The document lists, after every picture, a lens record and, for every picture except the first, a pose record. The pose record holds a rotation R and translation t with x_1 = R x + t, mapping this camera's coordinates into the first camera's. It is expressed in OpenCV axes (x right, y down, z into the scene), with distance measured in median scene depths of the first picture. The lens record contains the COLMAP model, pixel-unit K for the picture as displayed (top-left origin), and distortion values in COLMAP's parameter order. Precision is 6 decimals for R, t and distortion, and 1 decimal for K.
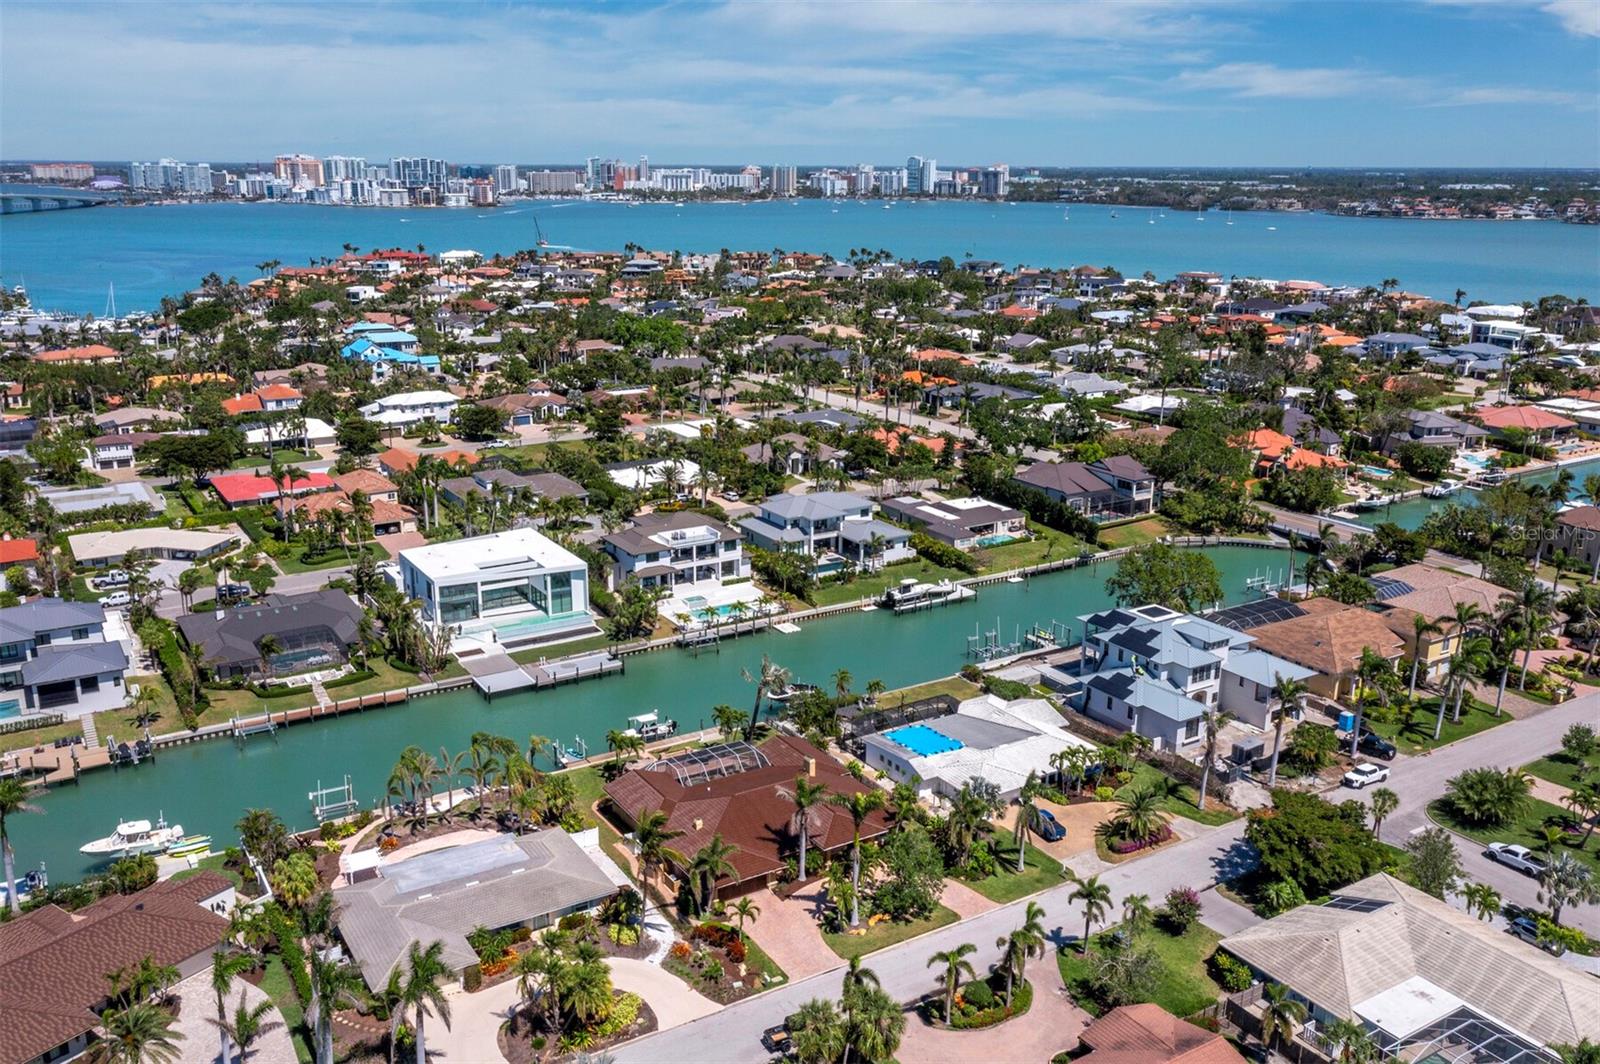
lens RADIAL K [[1348.5, 0, 800.0], [0, 1348.5, 532.0], [0, 0, 1]] dist [-0.011118, 0.055341]
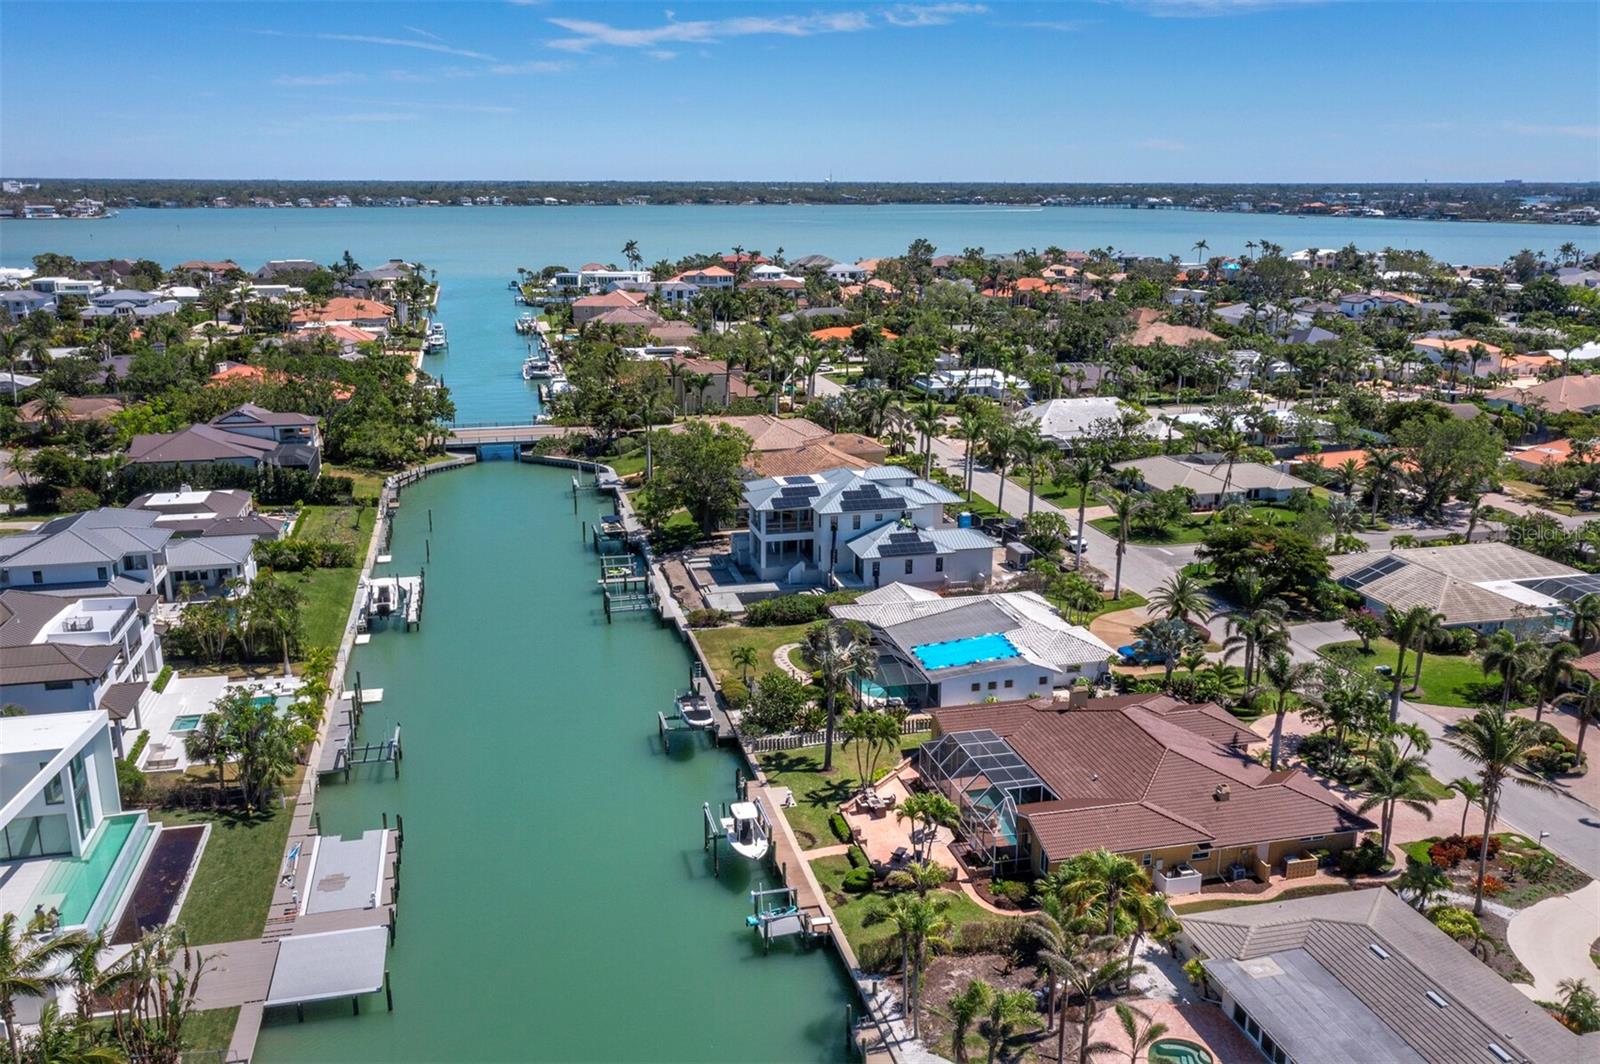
lens RADIAL K [[1319.1, 0, 800.0], [0, 1319.1, 532.0], [0, 0, 1]] dist [-0.000294, 0.055517]
pose [[0.306769, -0.246666, 0.919266, -0.447235], [0.252087, 0.952399, 0.171432, -0.046694], [-0.917794, 0.179145, 0.354347, 0.582152]]
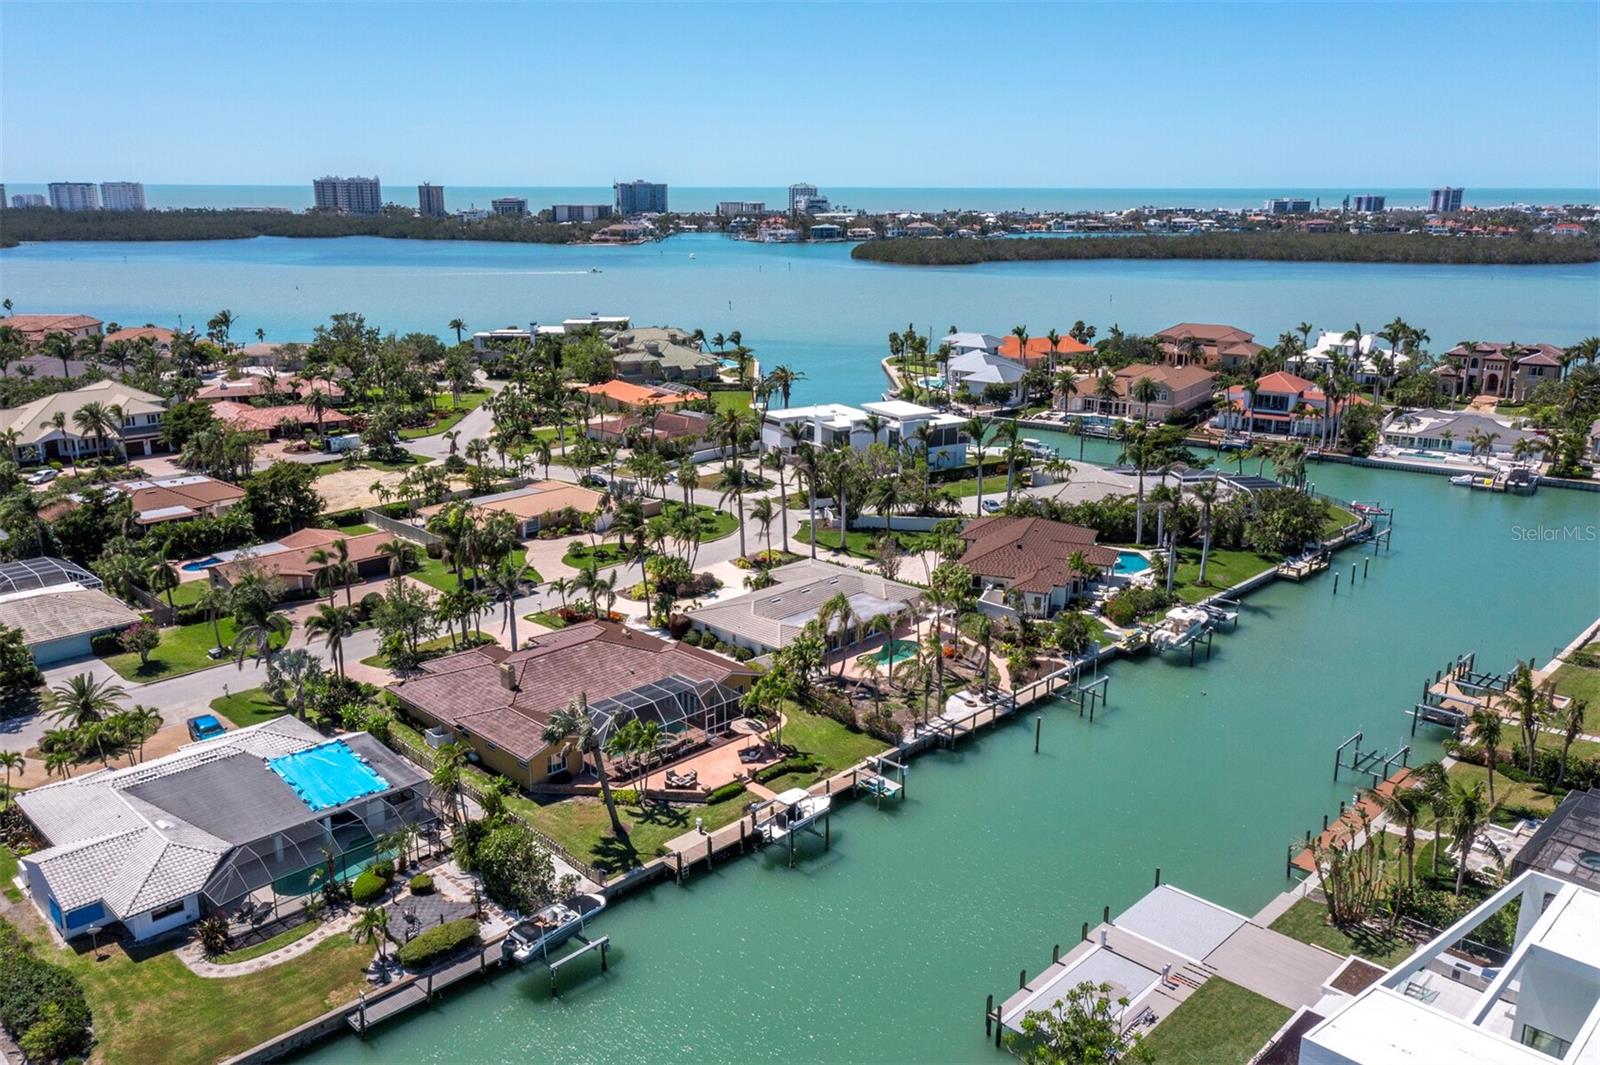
lens RADIAL K [[1319.1, 0, 800.0], [0, 1319.1, 532.5], [0, 0, 1]] dist [-0.000294, 0.055517]
pose [[-0.966944, 0.061476, -0.247467, 0.013833], [-0.073248, 0.862633, 0.500498, -0.194058], [0.244242, 0.502080, -0.829615, 1.088417]]
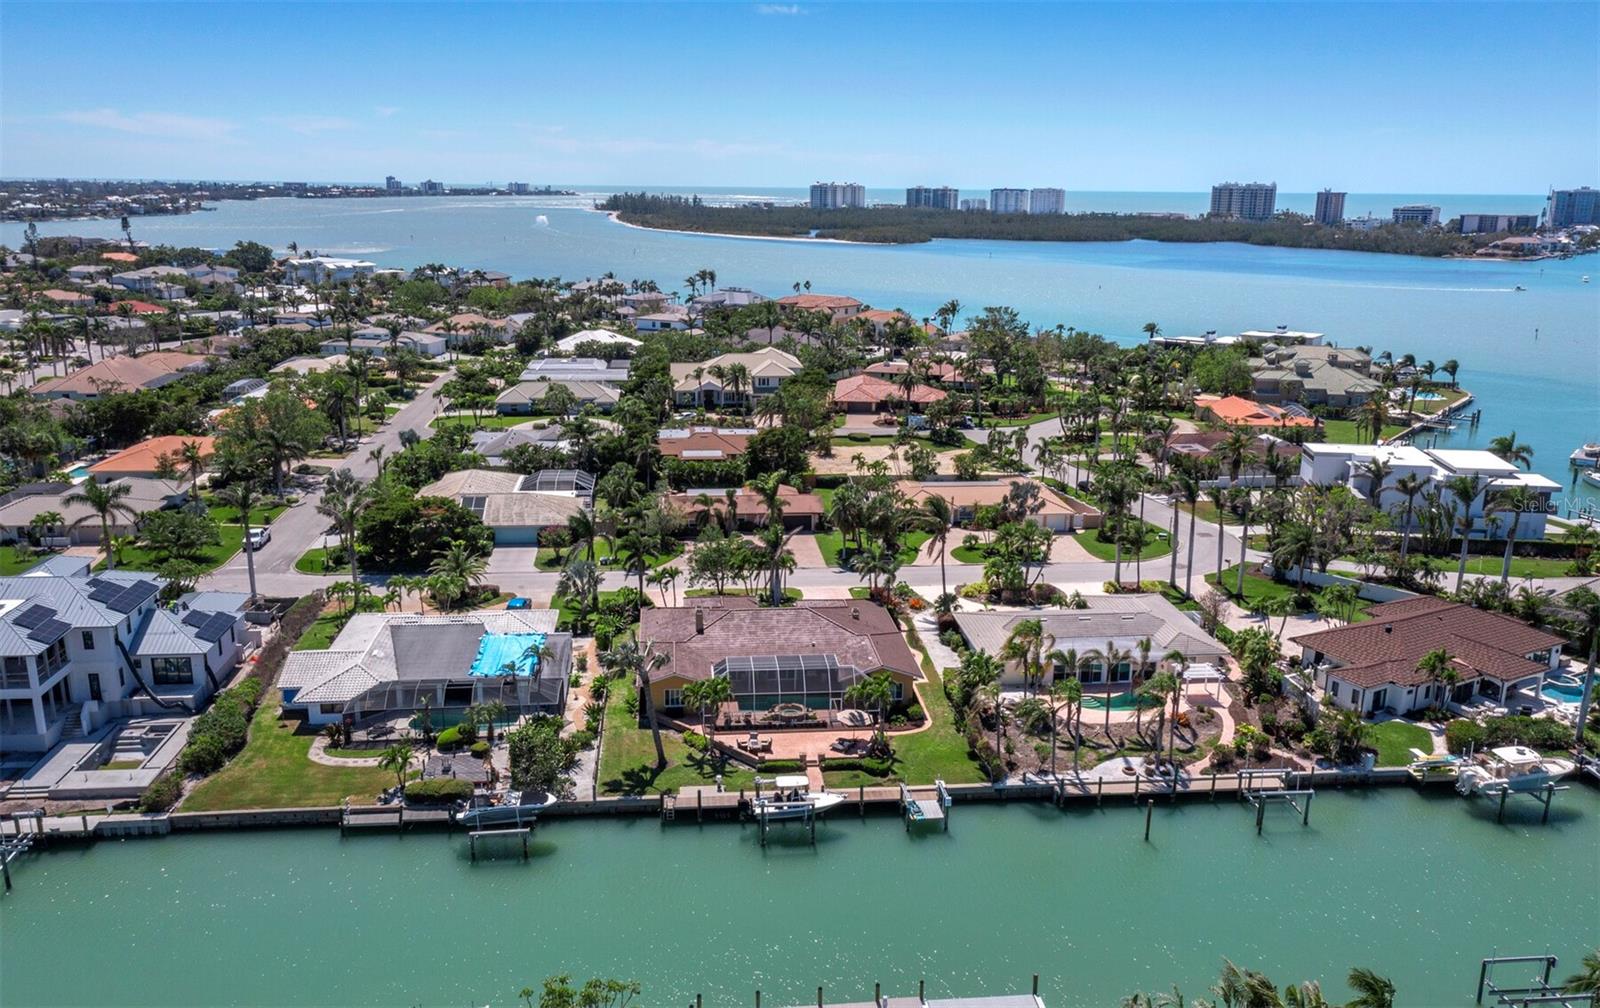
lens RADIAL K [[1322.0, 0, 757.8], [0, 1322.0, 503.6], [0, 0, 1]] dist [-0.005688, 0.050820]
pose [[-0.897134, -0.114857, 0.426565, -0.259880], [0.108729, 0.878493, 0.465219, -0.189740], [-0.428168, 0.463744, -0.775638, 1.075223]]
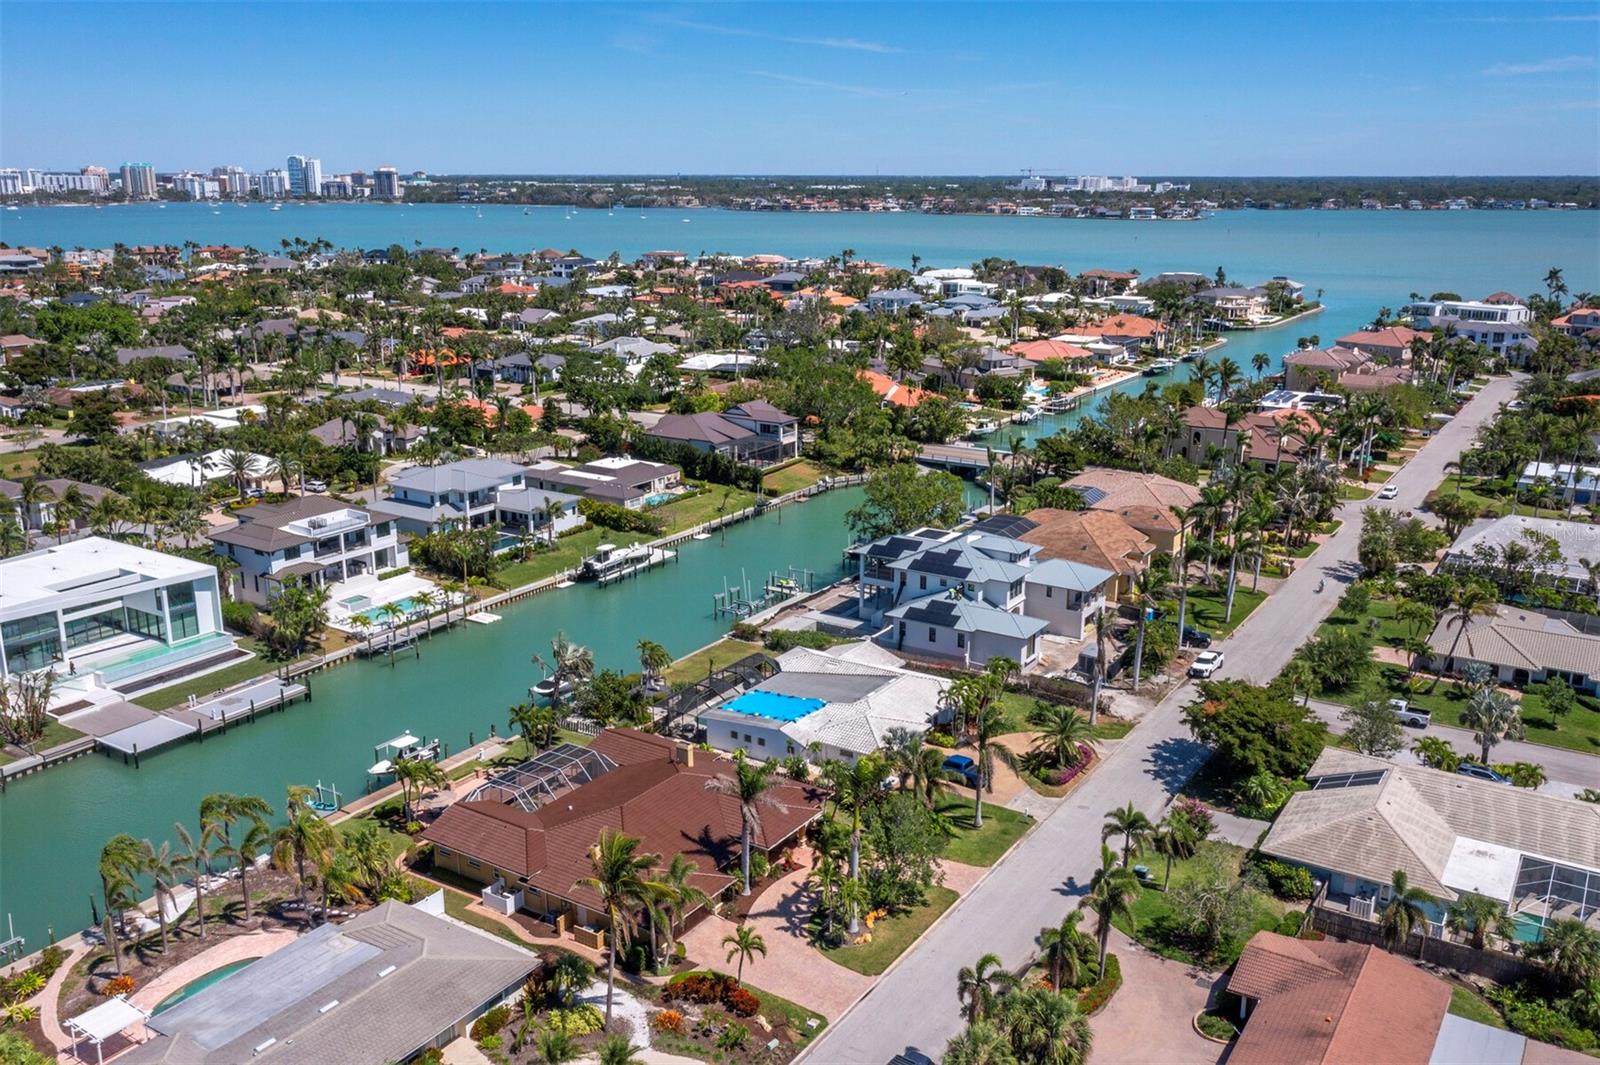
lens RADIAL K [[1348.5, 0, 800.0], [0, 1348.5, 532.5], [0, 0, 1]] dist [-0.011118, 0.055341]
pose [[0.902060, -0.111278, 0.417019, -0.164522], [0.114508, 0.993271, 0.017350, 0.026528], [-0.416144, 0.032101, 0.908732, 0.172566]]
